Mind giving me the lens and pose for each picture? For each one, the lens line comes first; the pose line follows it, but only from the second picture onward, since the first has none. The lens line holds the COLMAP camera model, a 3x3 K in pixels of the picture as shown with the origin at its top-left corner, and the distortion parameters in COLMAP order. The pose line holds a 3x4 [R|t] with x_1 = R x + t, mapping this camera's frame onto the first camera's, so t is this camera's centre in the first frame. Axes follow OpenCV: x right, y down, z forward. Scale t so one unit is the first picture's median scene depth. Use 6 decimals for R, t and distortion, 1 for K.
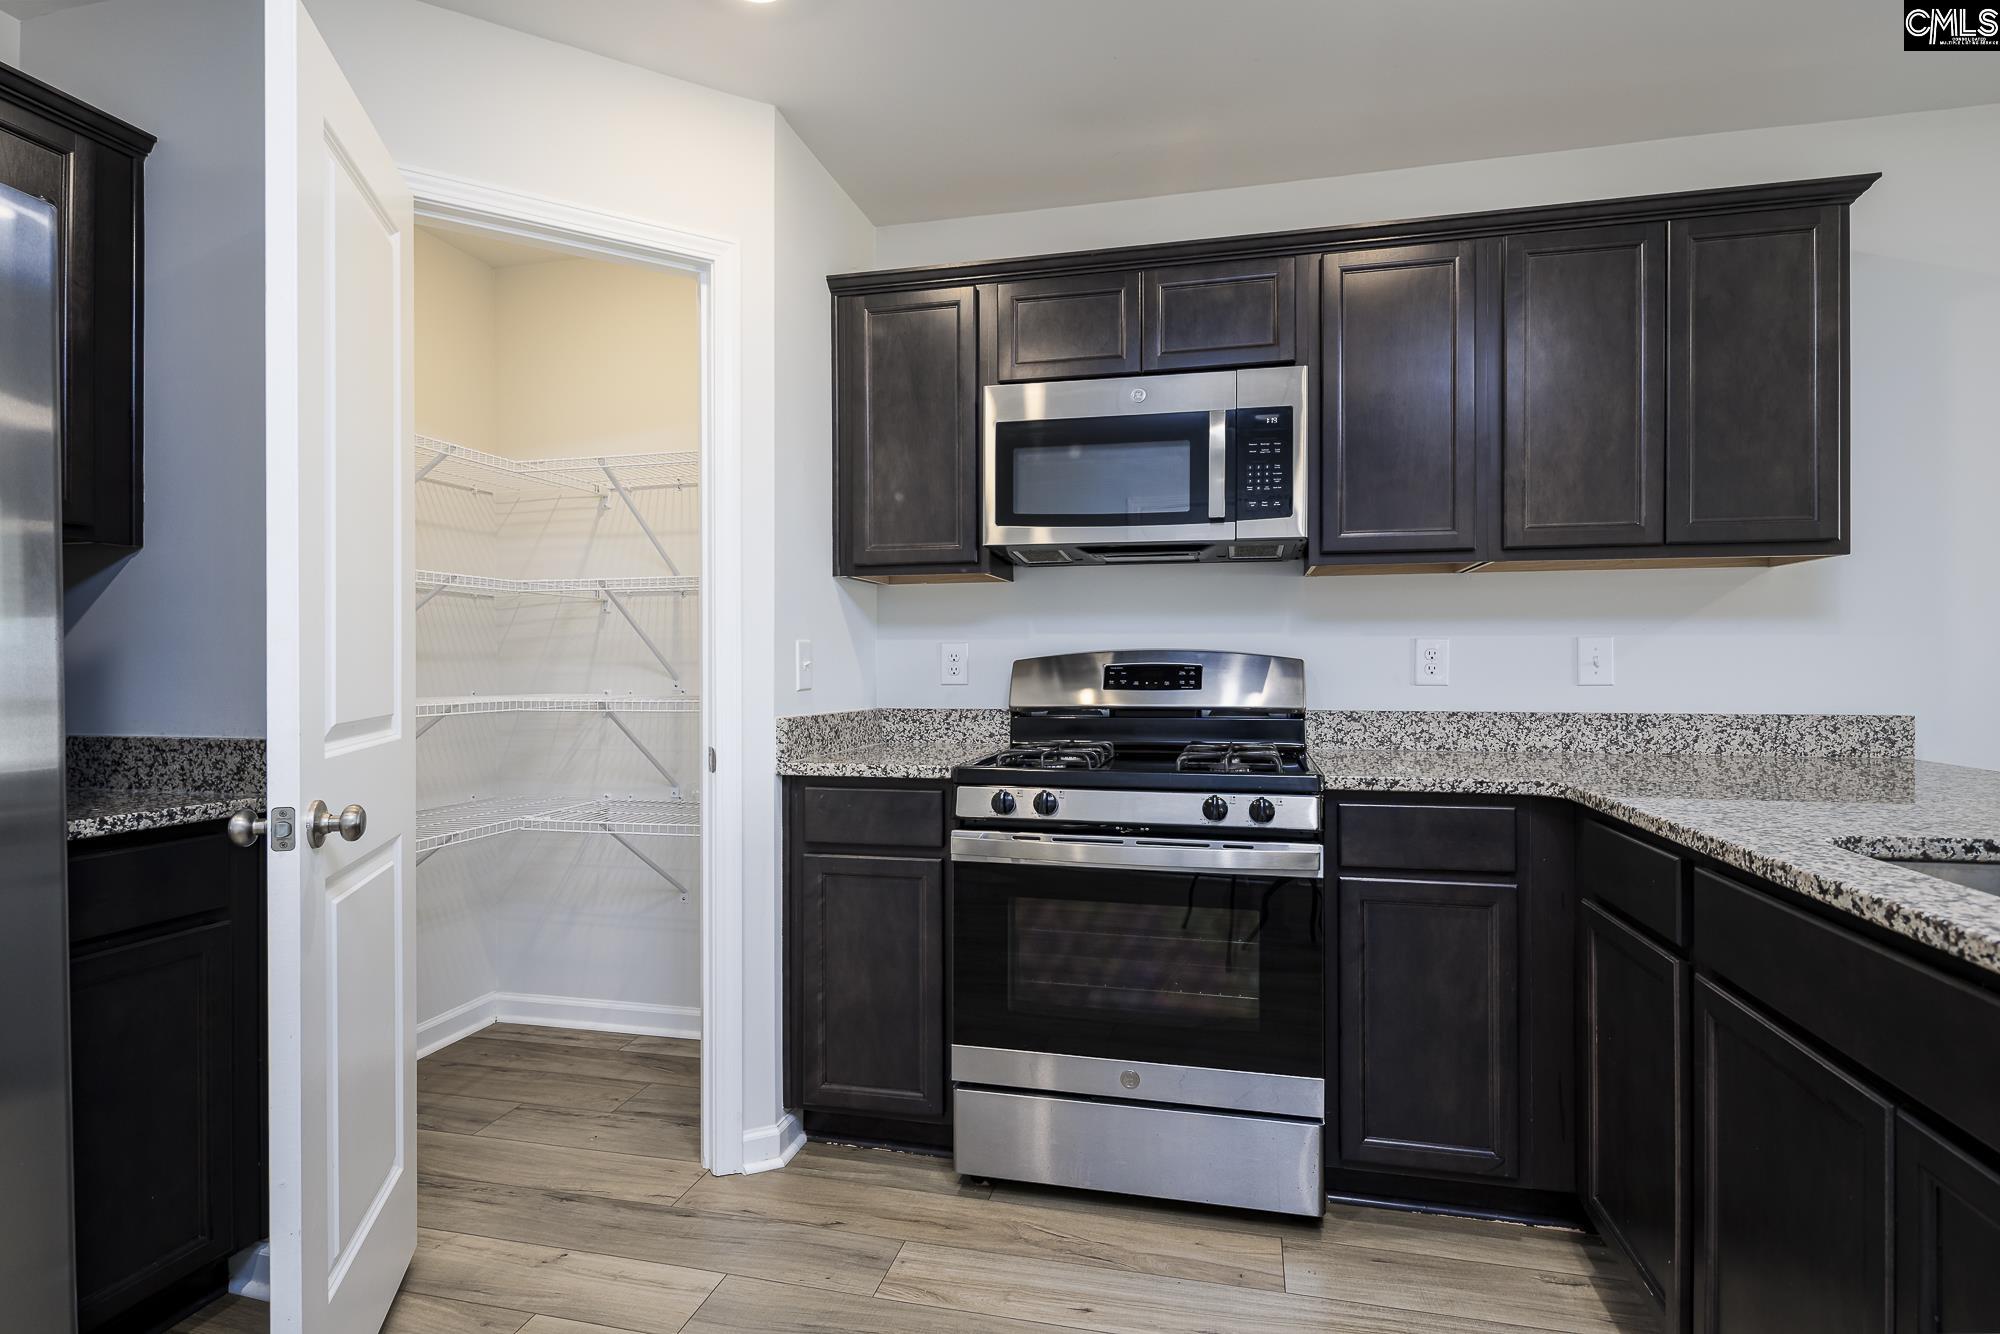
lens RADIAL K [[943.6, 0, 871.3], [0, 943.6, 660.7], [0, 0, 1]] dist [0.001157, -0.001678]
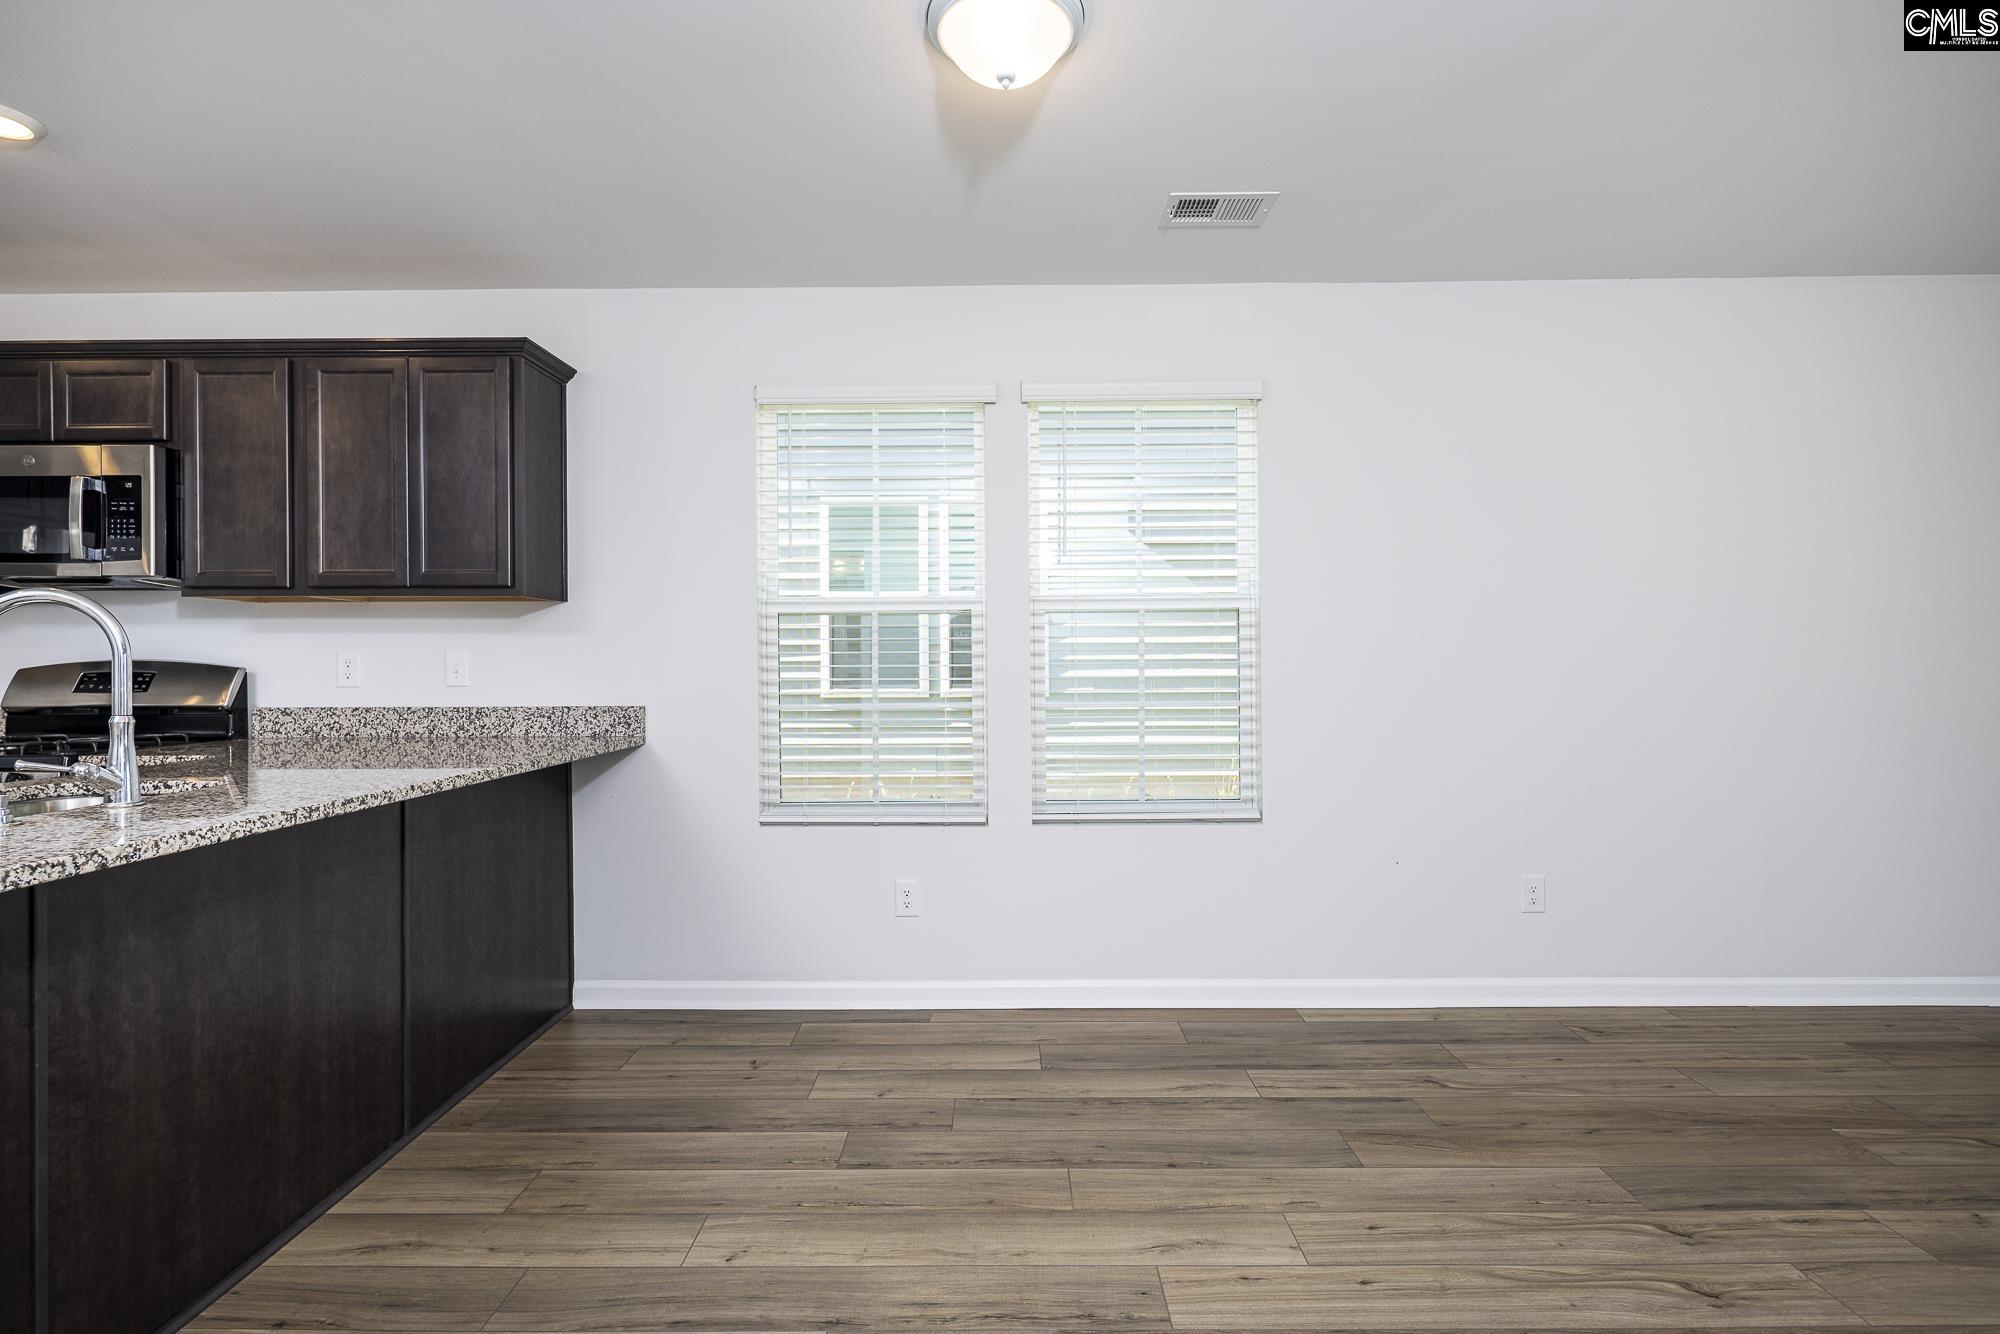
lens RADIAL K [[958.3, 0, 888.5], [0, 958.3, 657.4], [0, 0, 1]] dist [-0.000844, -0.000490]
pose [[0.974875, -0.001087, 0.222749, 1.157127], [0.002182, 0.999987, -0.004670, -0.008758], [-0.222741, 0.005039, 0.974865, -0.522878]]
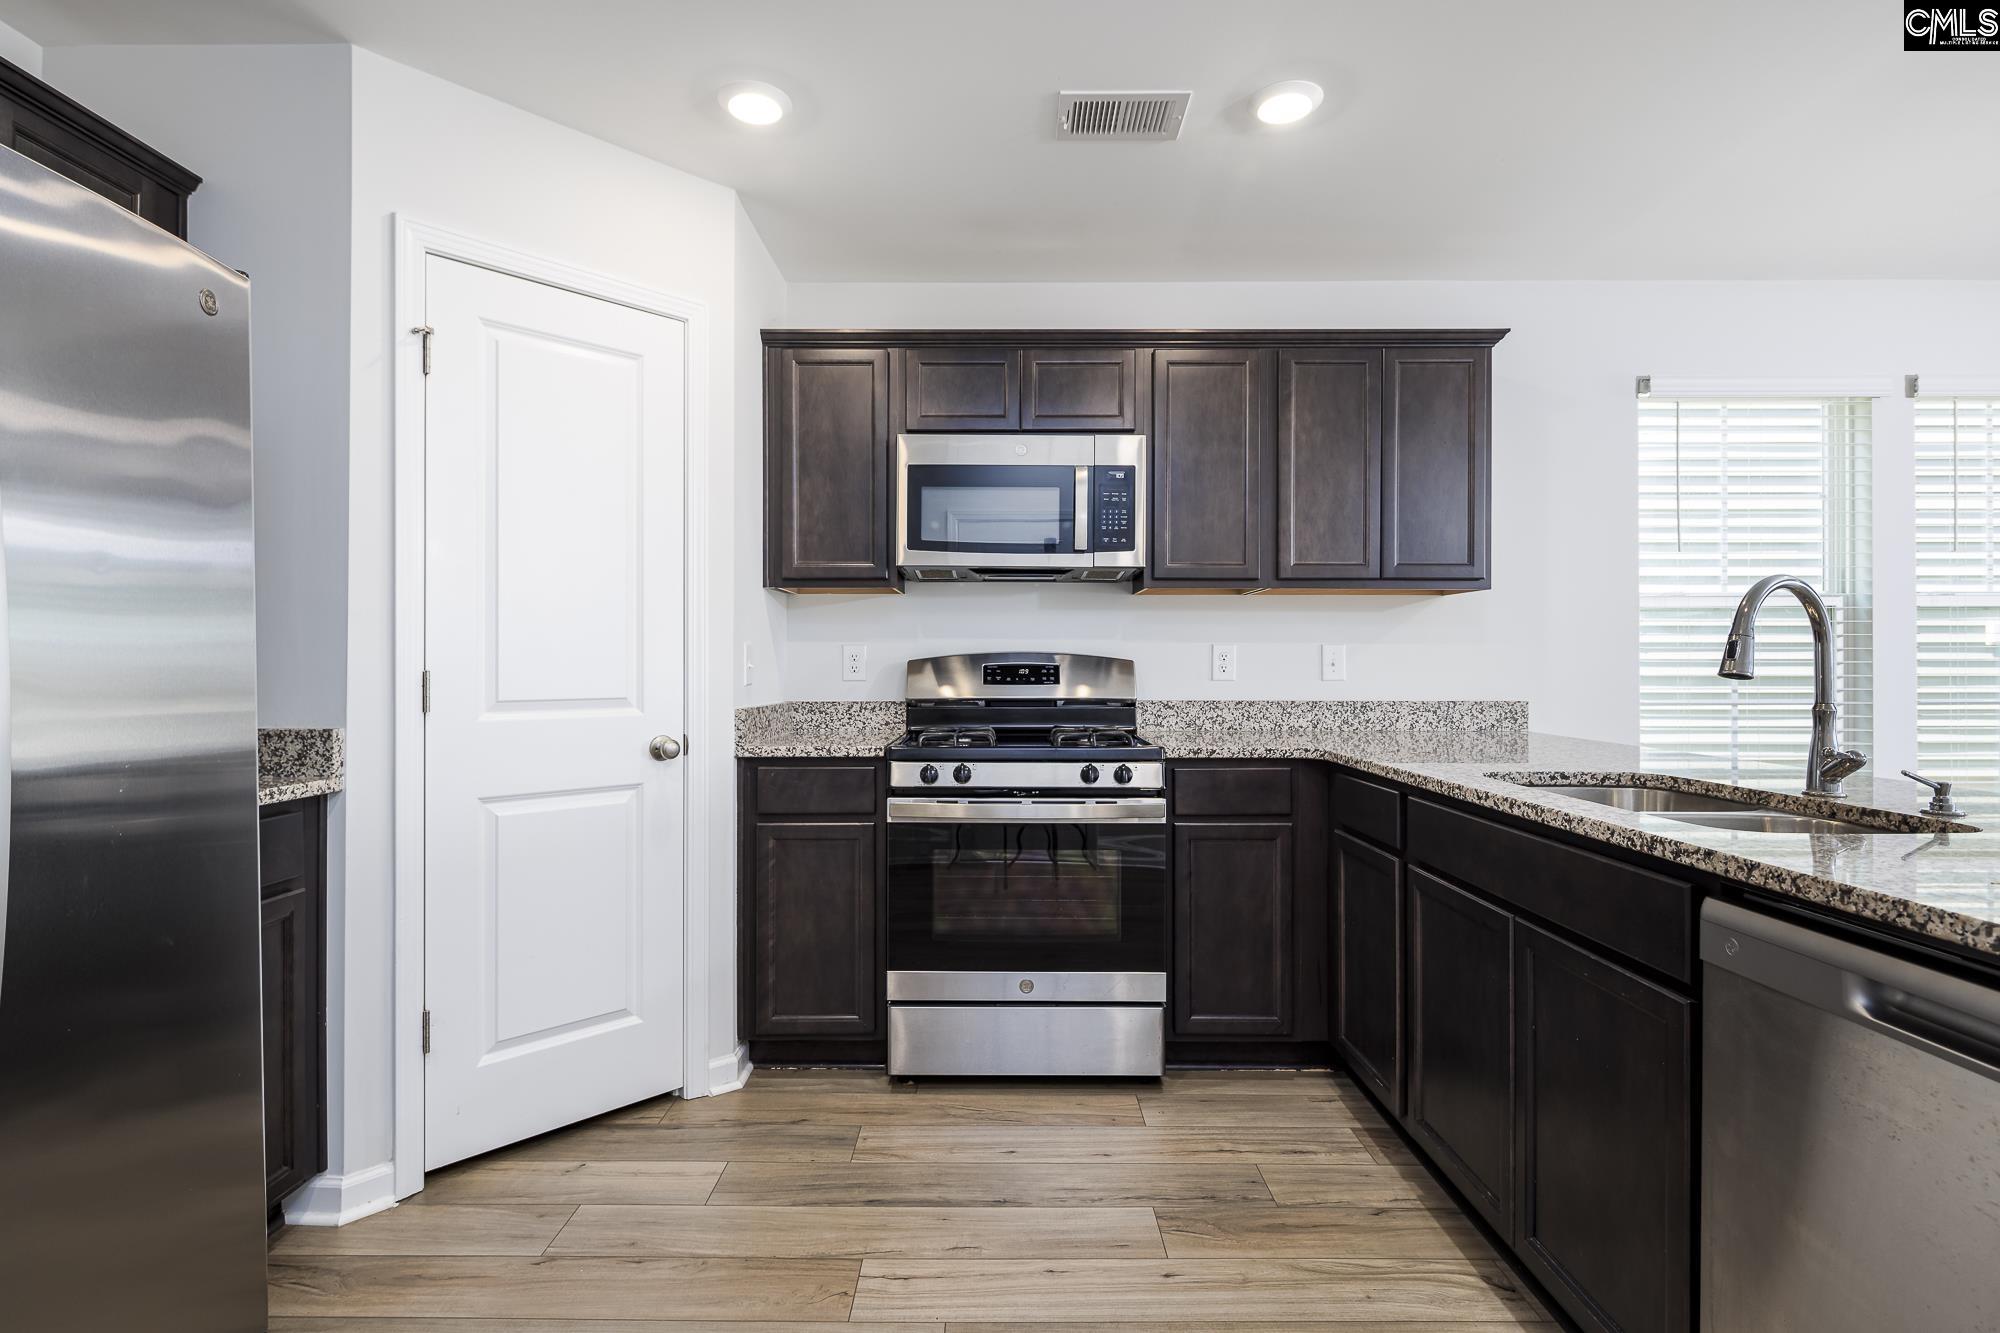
lens RADIAL K [[966.1, 0, 853.0], [0, 966.1, 656.8], [0, 0, 1]] dist [-0.000349, -0.000815]
pose [[0.975432, 0.004227, 0.220261, -0.224205], [-0.003745, 0.999990, -0.002604, -0.001657], [-0.220269, 0.001715, 0.975438, -0.211669]]
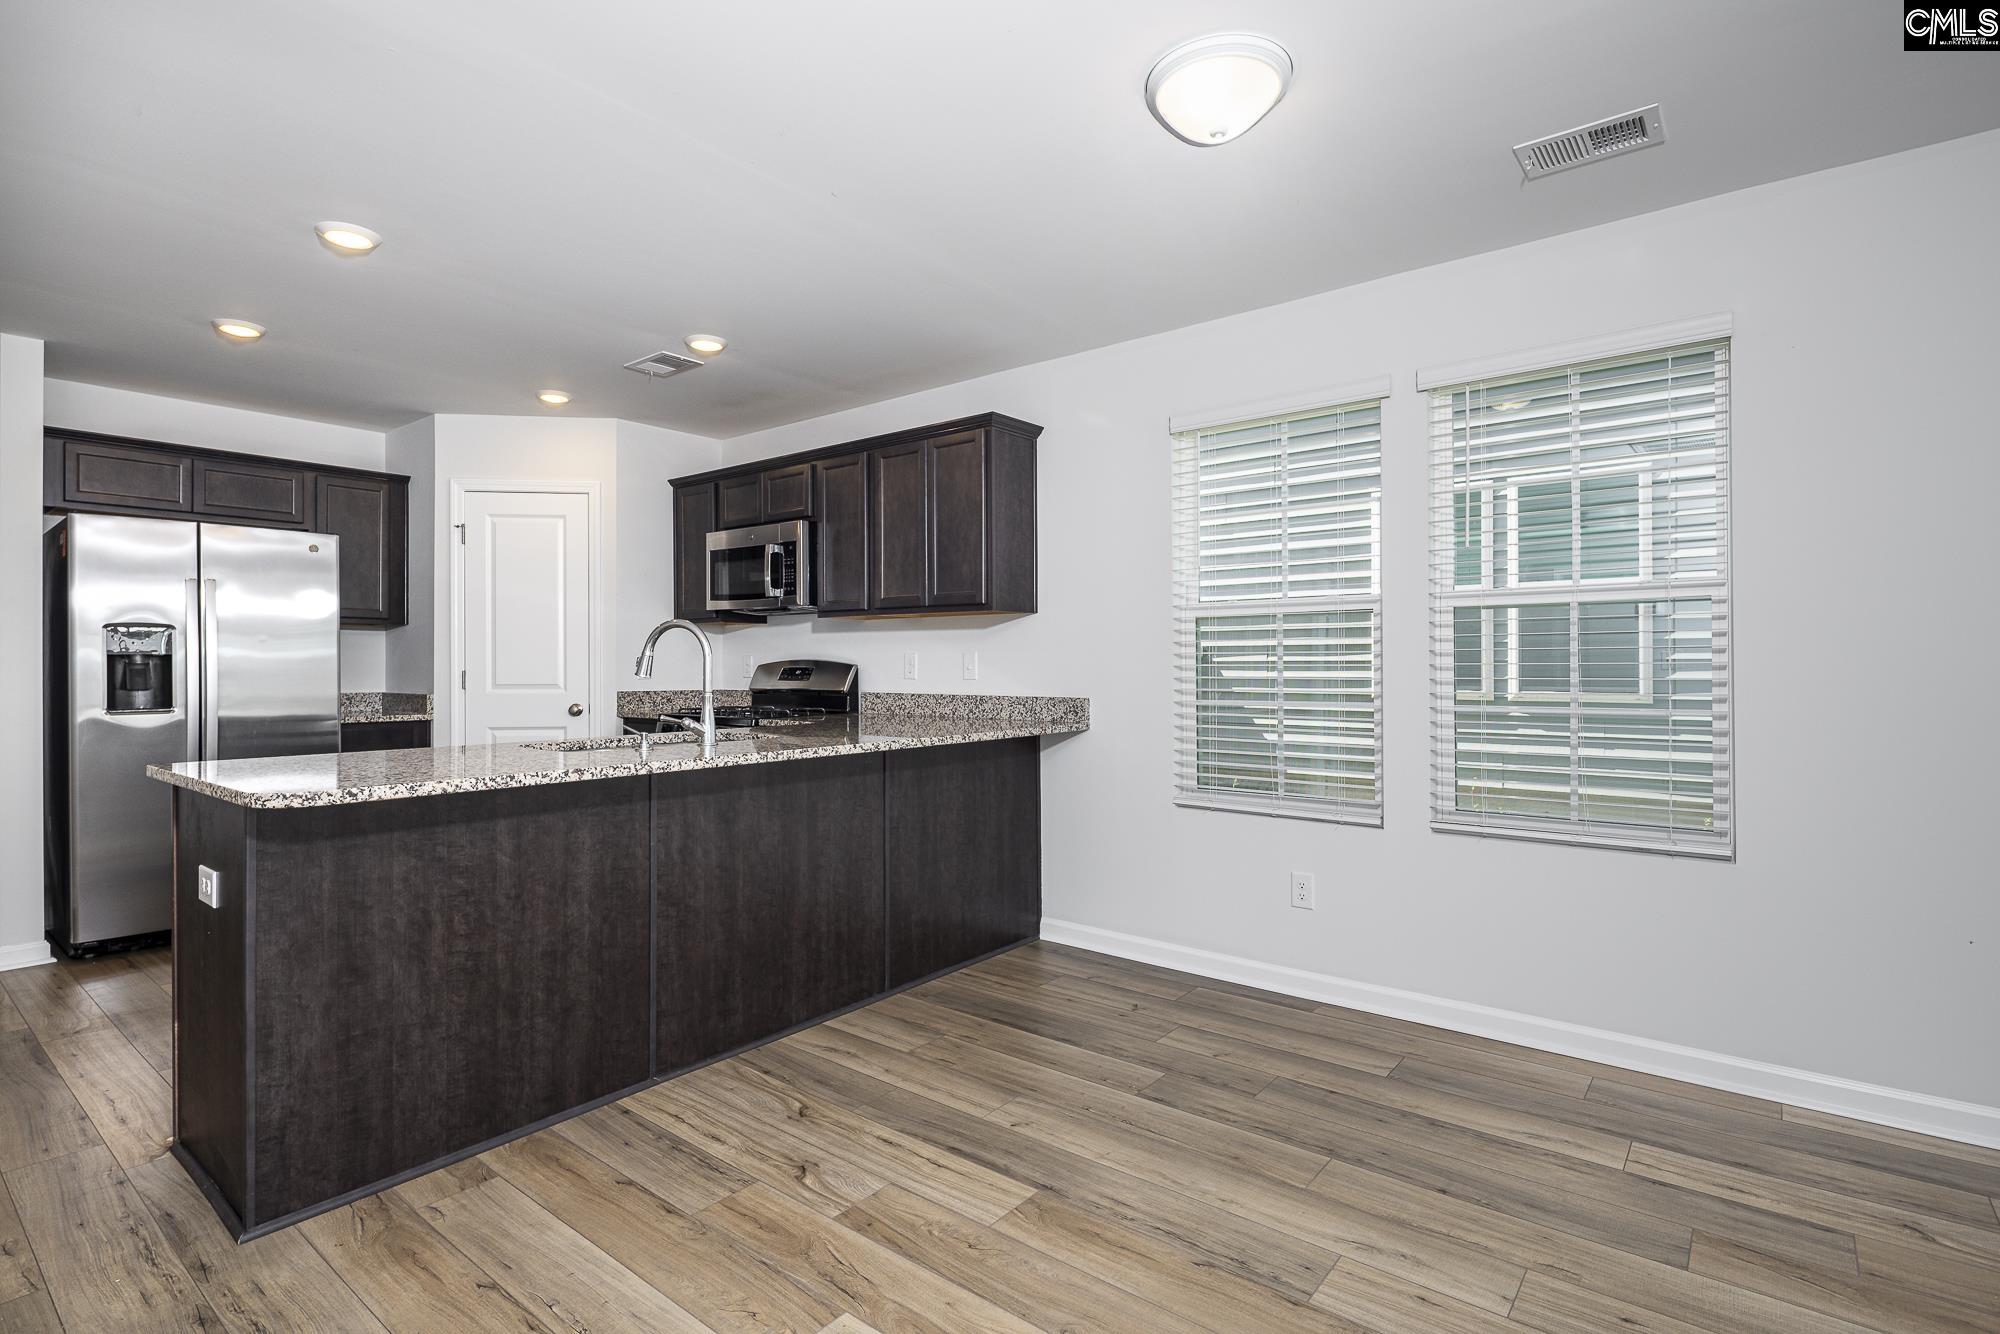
lens RADIAL K [[966.5, 0, 997.9], [0, 966.5, 654.8], [0, 0, 1]] dist [-0.002254, -0.001594]
pose [[0.901869, -0.003548, -0.431995, 1.746454], [0.001062, 0.999981, -0.005996, -0.010945], [0.432008, 0.004949, 0.901856, -0.688458]]
